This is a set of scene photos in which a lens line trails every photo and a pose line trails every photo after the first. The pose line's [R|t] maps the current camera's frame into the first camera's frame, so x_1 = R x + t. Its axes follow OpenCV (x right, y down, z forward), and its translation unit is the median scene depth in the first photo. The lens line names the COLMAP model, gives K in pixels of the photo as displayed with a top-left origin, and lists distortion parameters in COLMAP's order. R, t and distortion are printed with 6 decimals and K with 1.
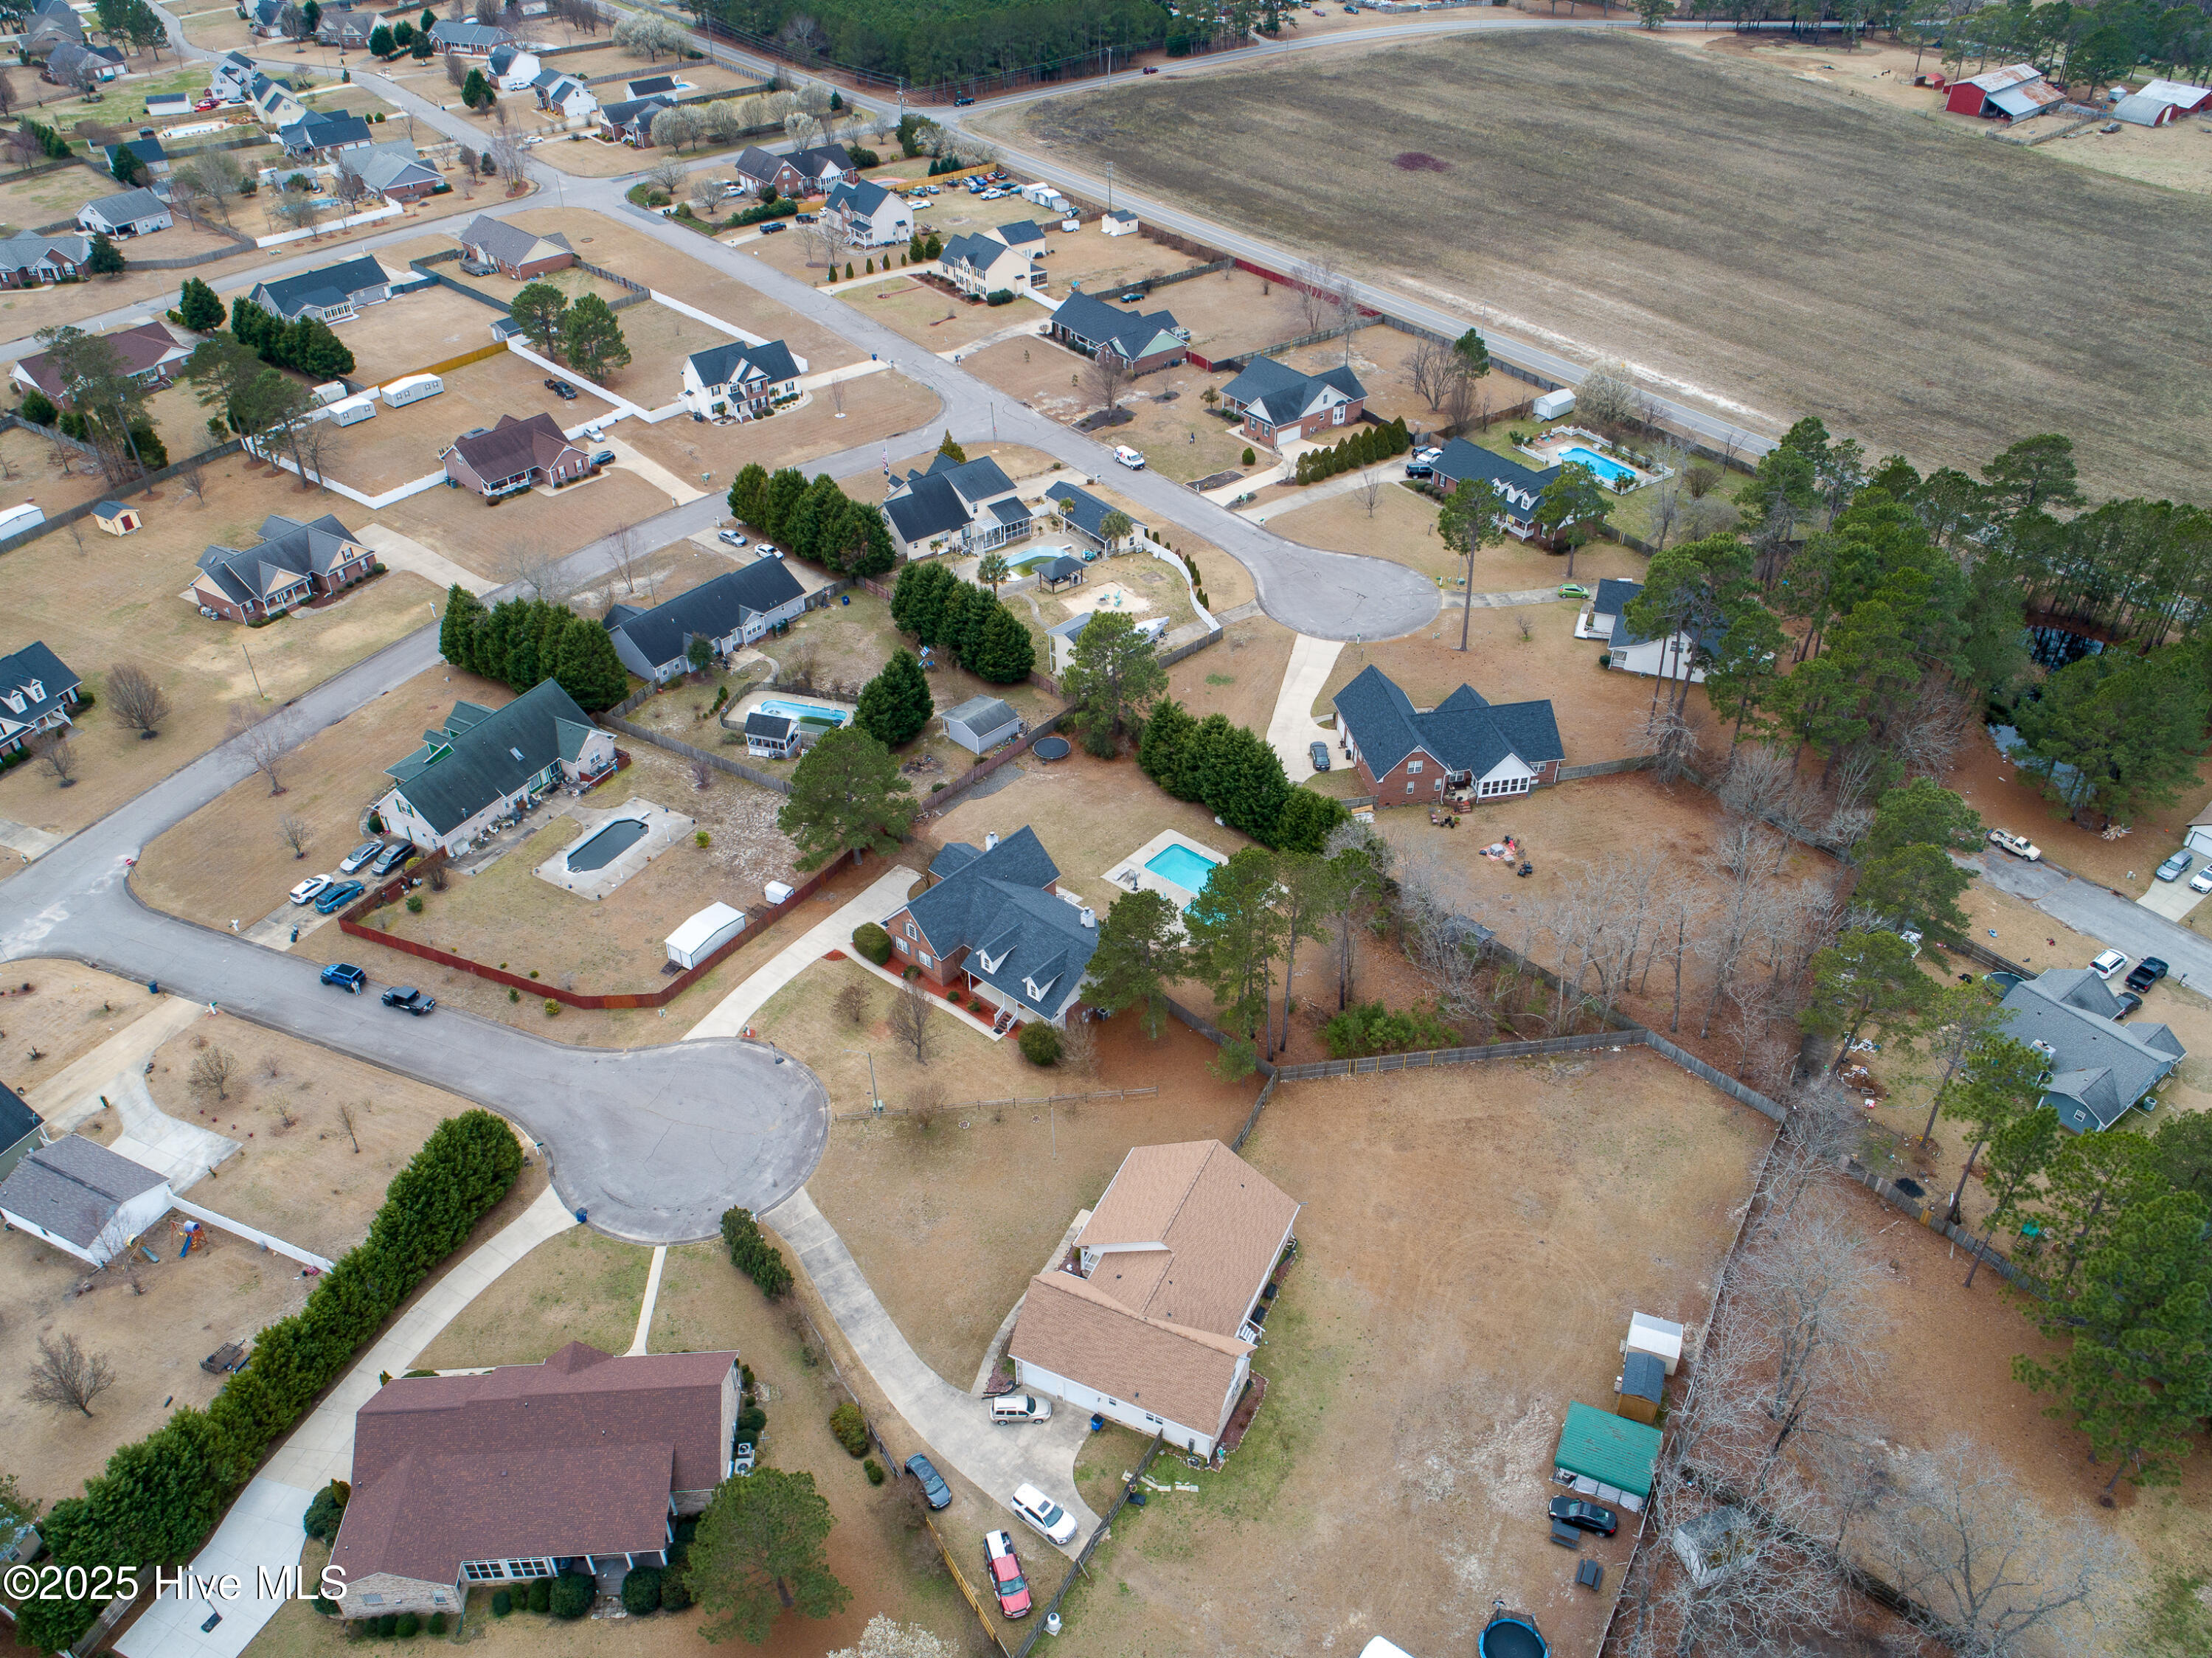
lens RADIAL K [[1682.8, 0, 1107.3], [0, 1682.8, 822.0], [0, 0, 1]] dist [-0.018445, 0.006642]
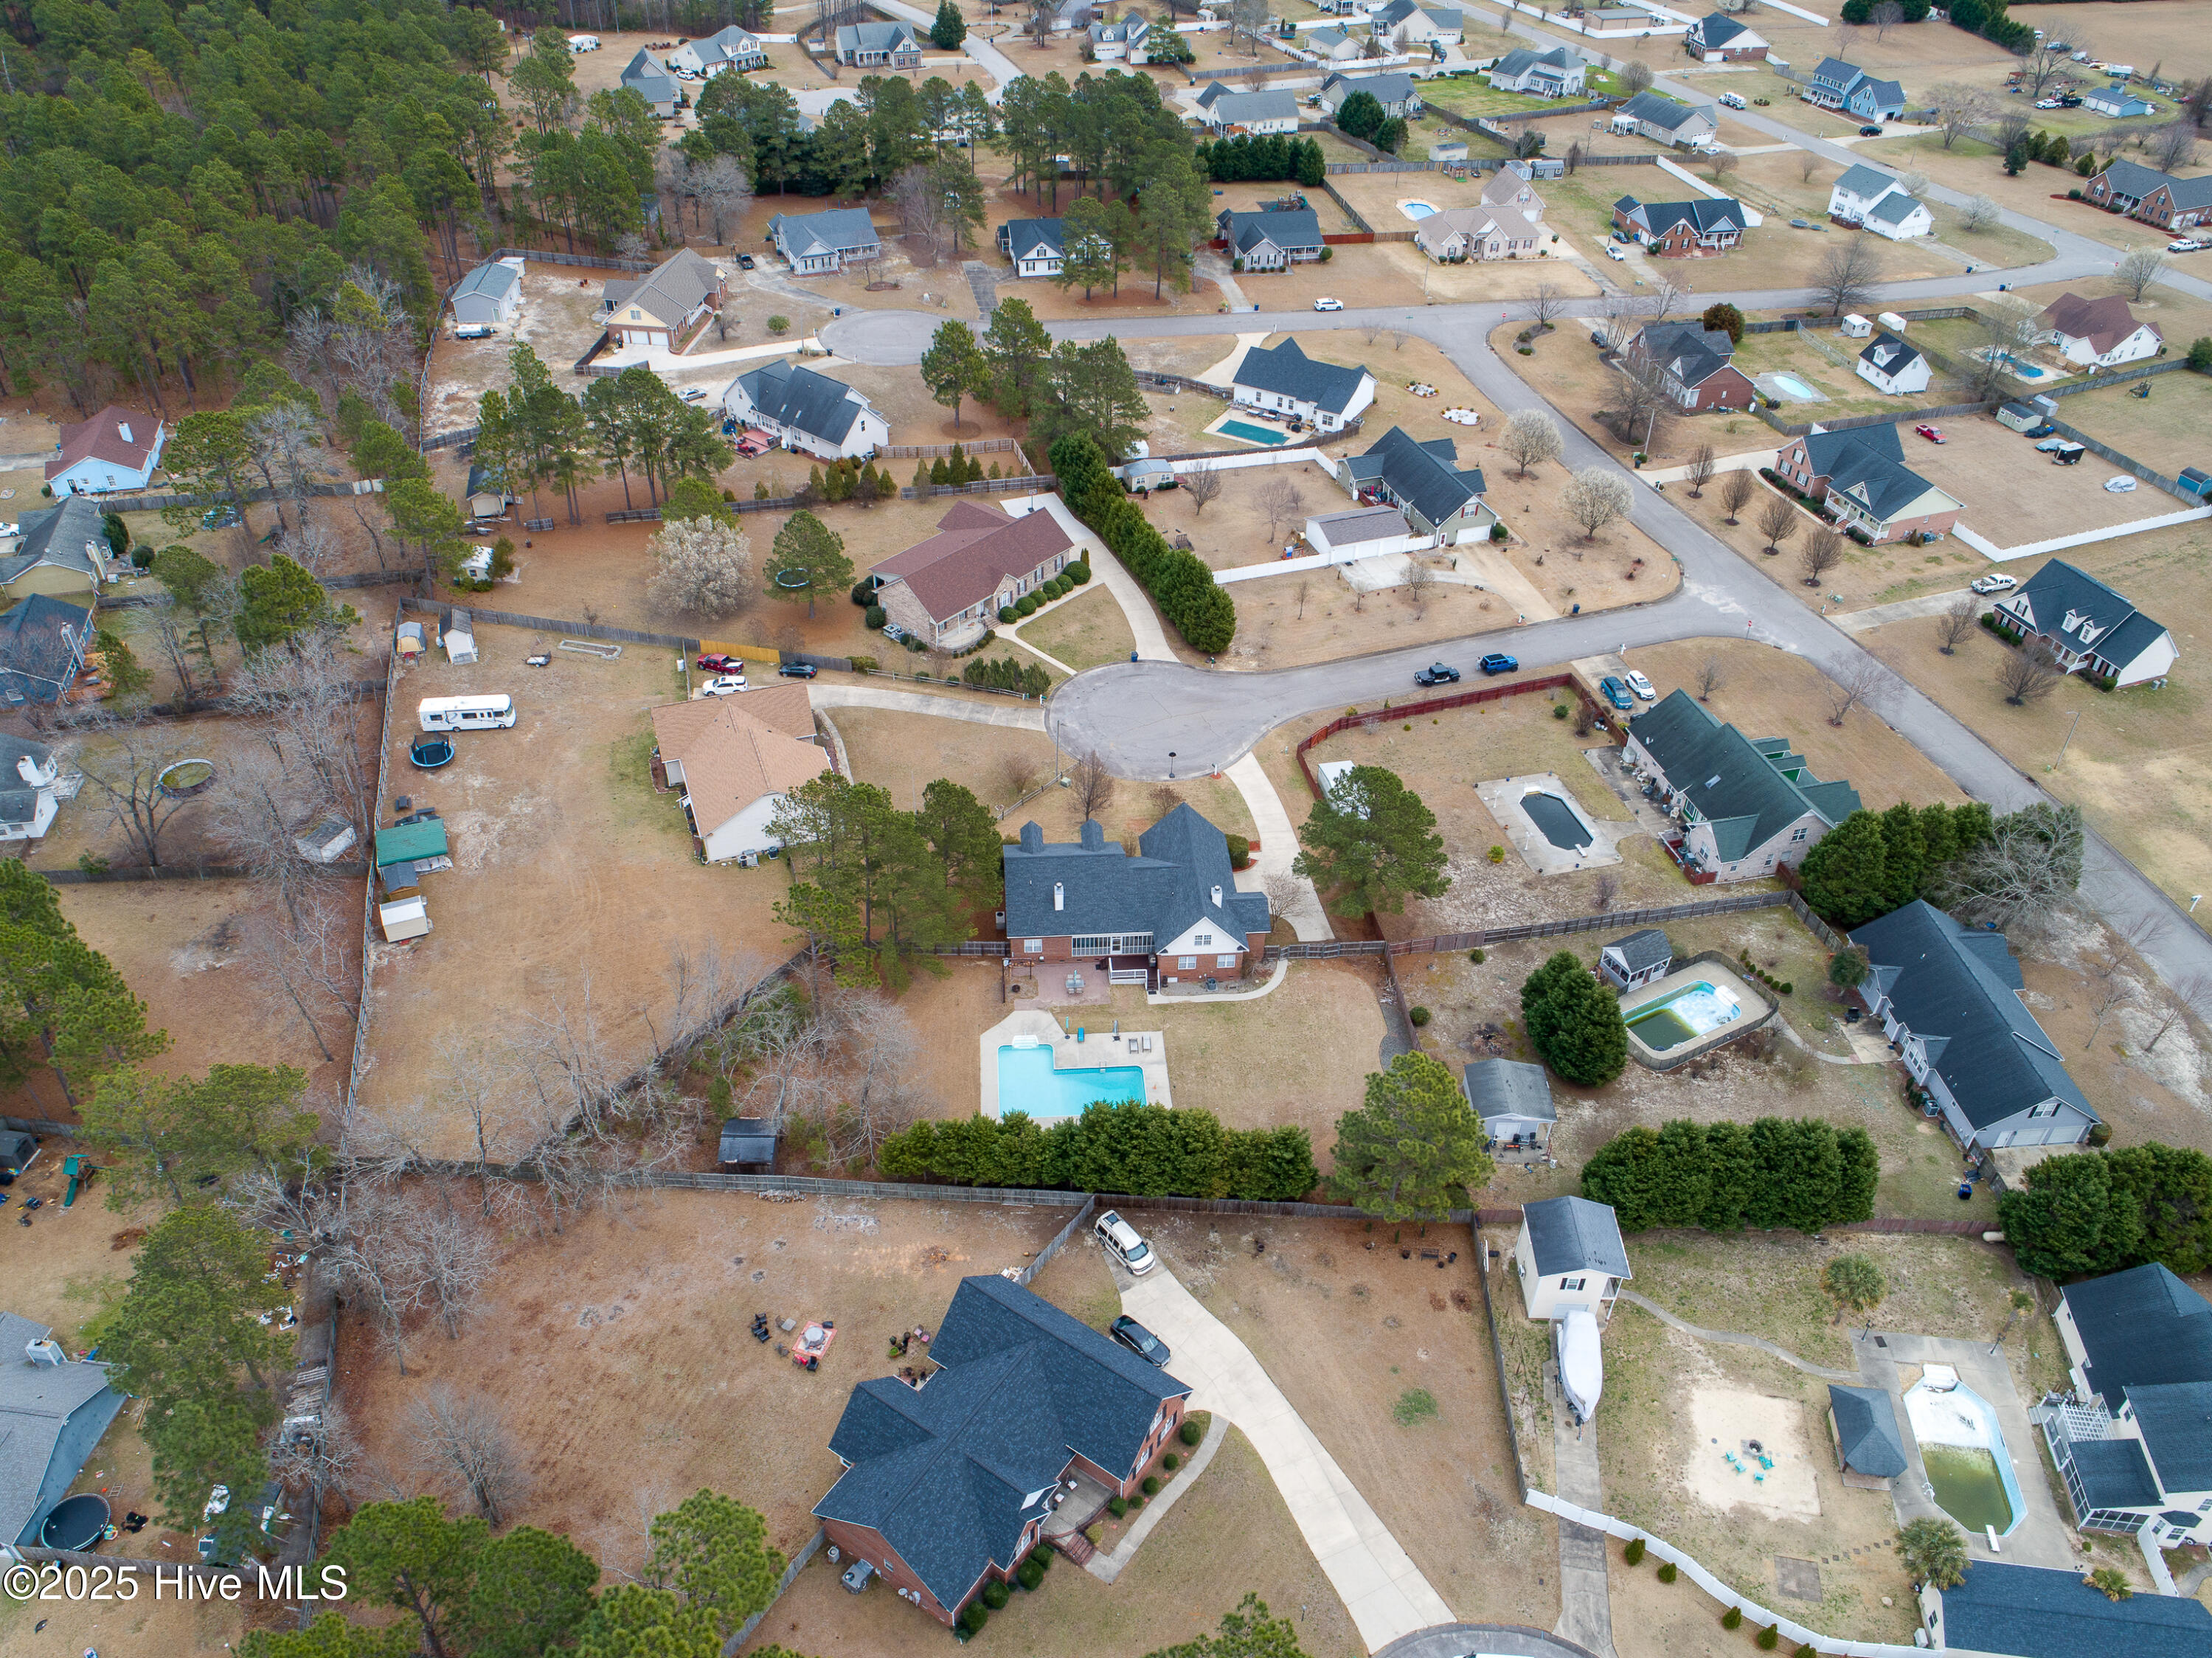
lens RADIAL K [[1682.8, 0, 1107.5], [0, 1682.8, 838.0], [0, 0, 1]] dist [-0.018445, 0.006642]
pose [[-0.704640, 0.438808, -0.557611, 0.351652], [-0.432527, 0.357344, 0.827783, -0.547229], [0.562497, 0.824471, -0.062003, 0.741891]]
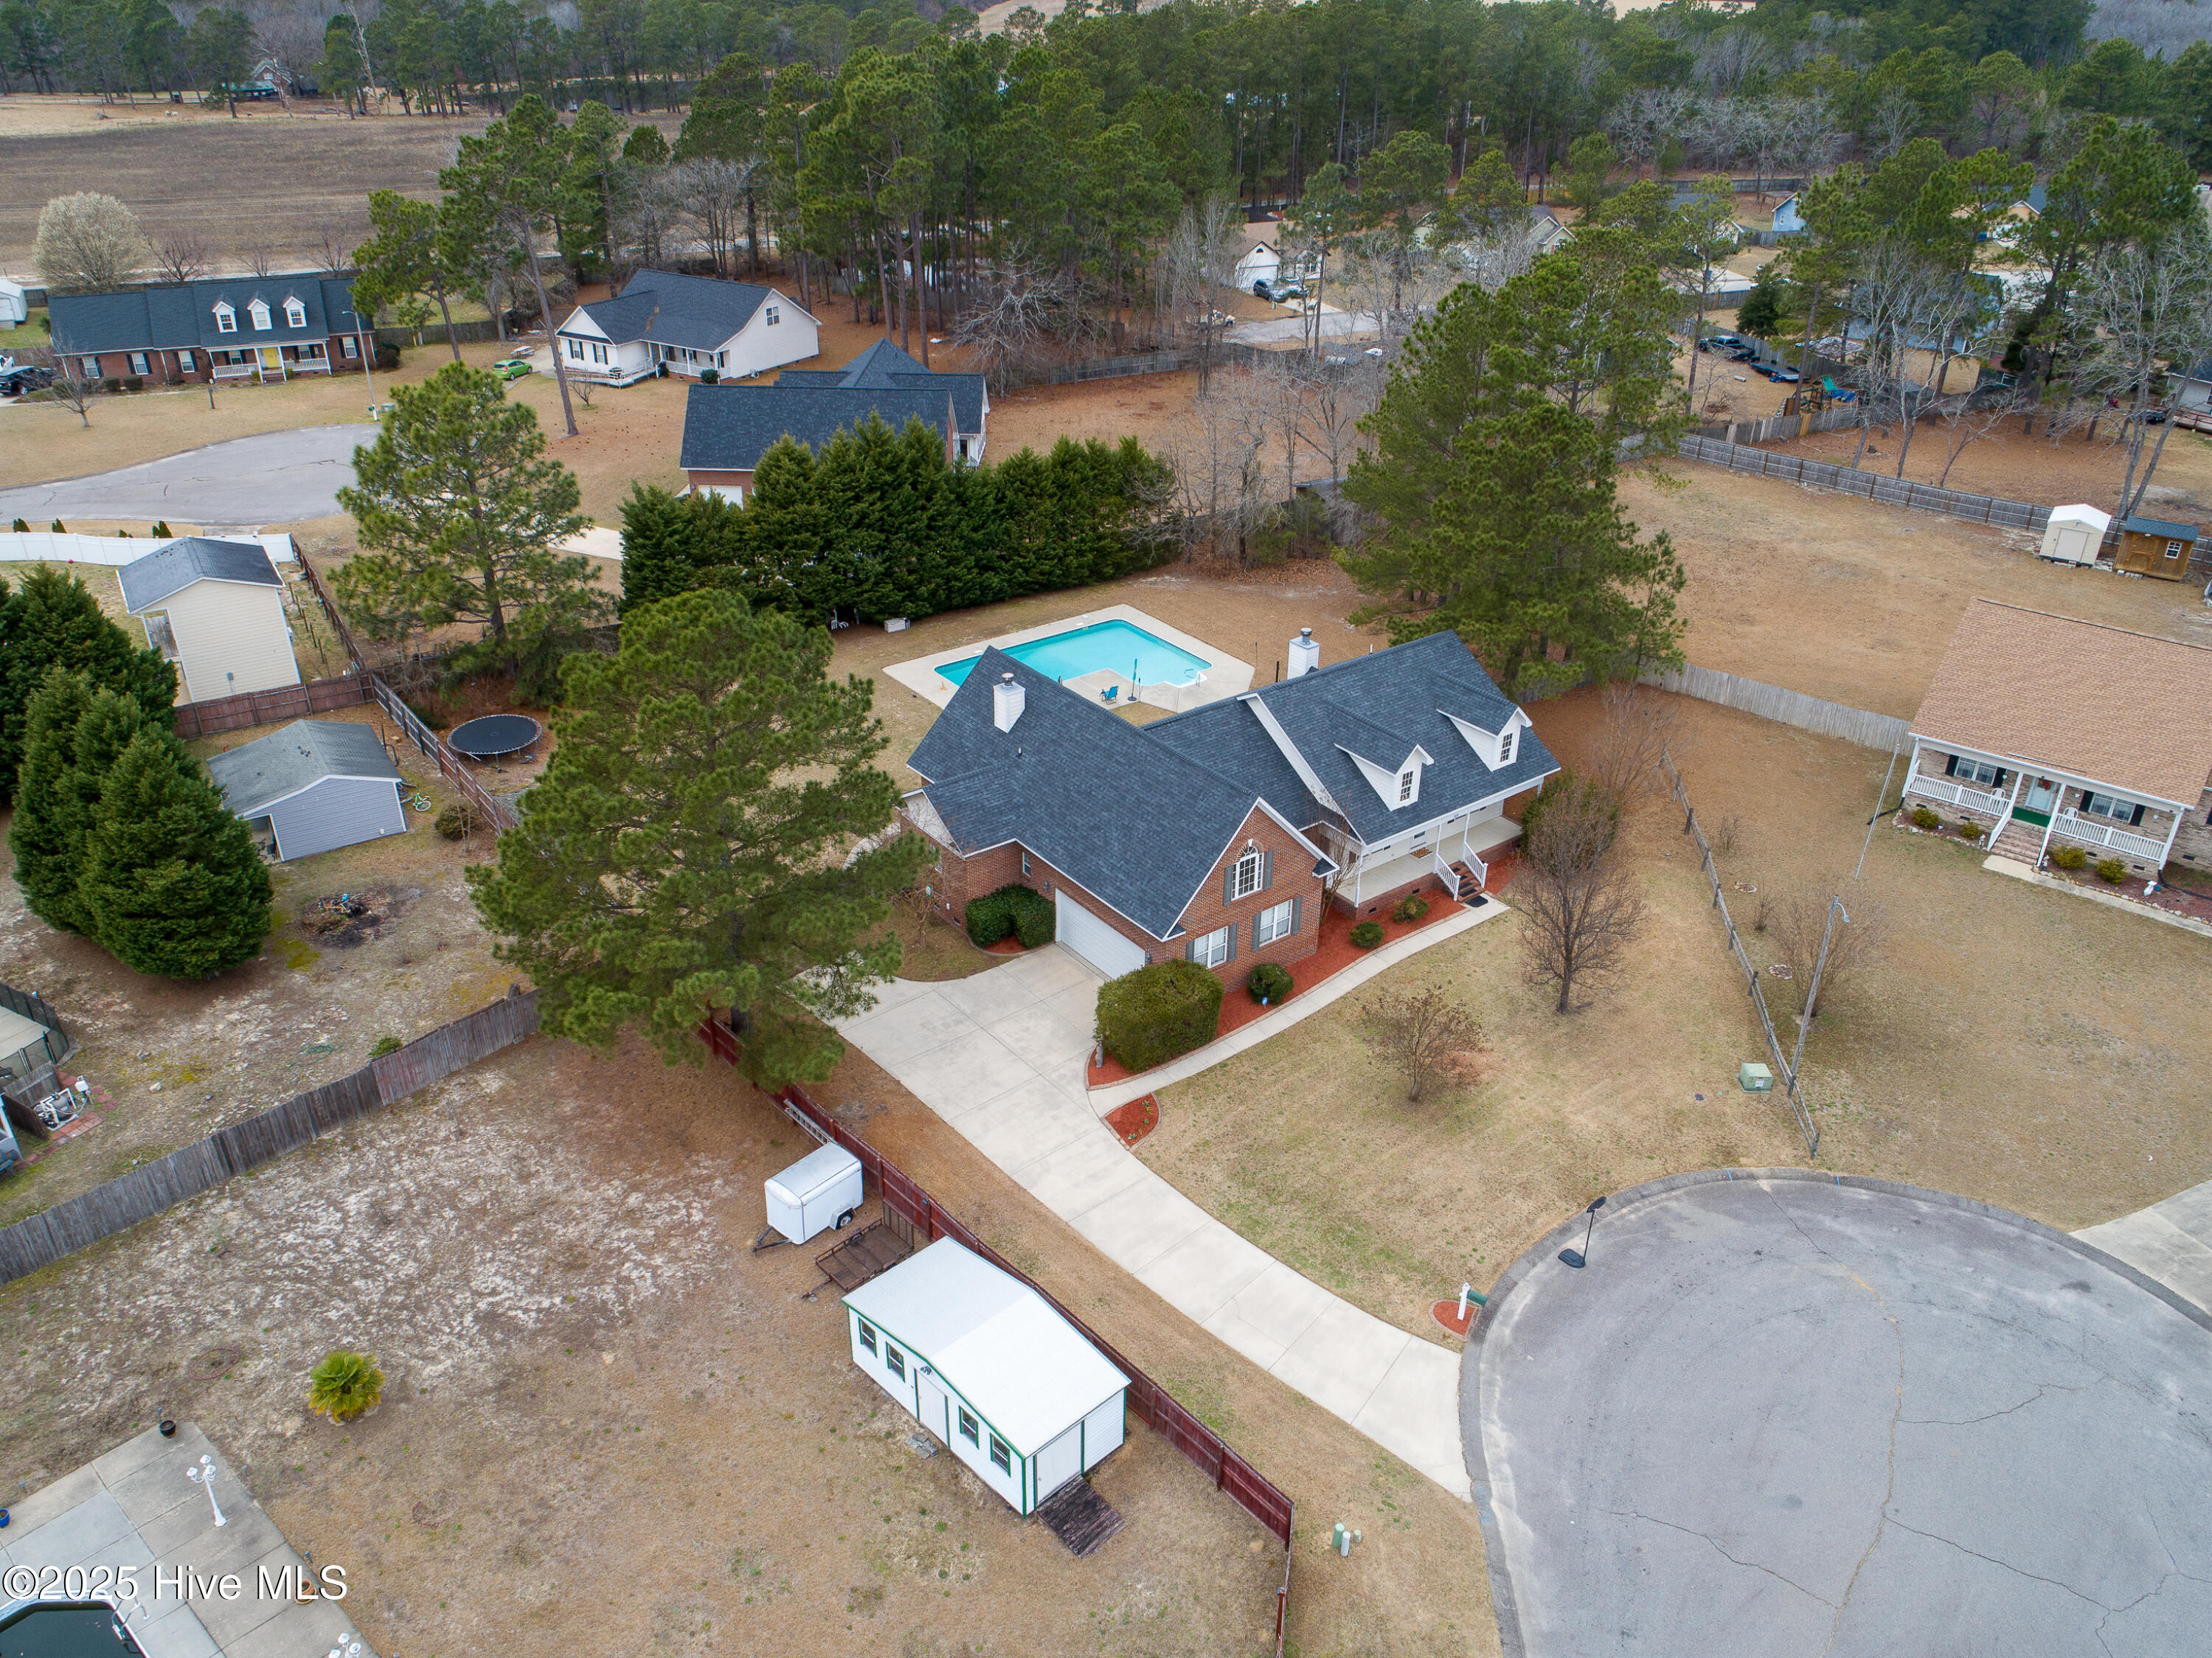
lens RADIAL K [[1682.8, 0, 1101.9], [0, 1682.8, 817.0], [0, 0, 1]] dist [-0.018445, 0.006642]
pose [[0.211207, -0.456668, 0.864202, -0.316030], [0.571158, 0.775155, 0.270025, -0.046930], [-0.793202, 0.436565, 0.424548, 0.612378]]
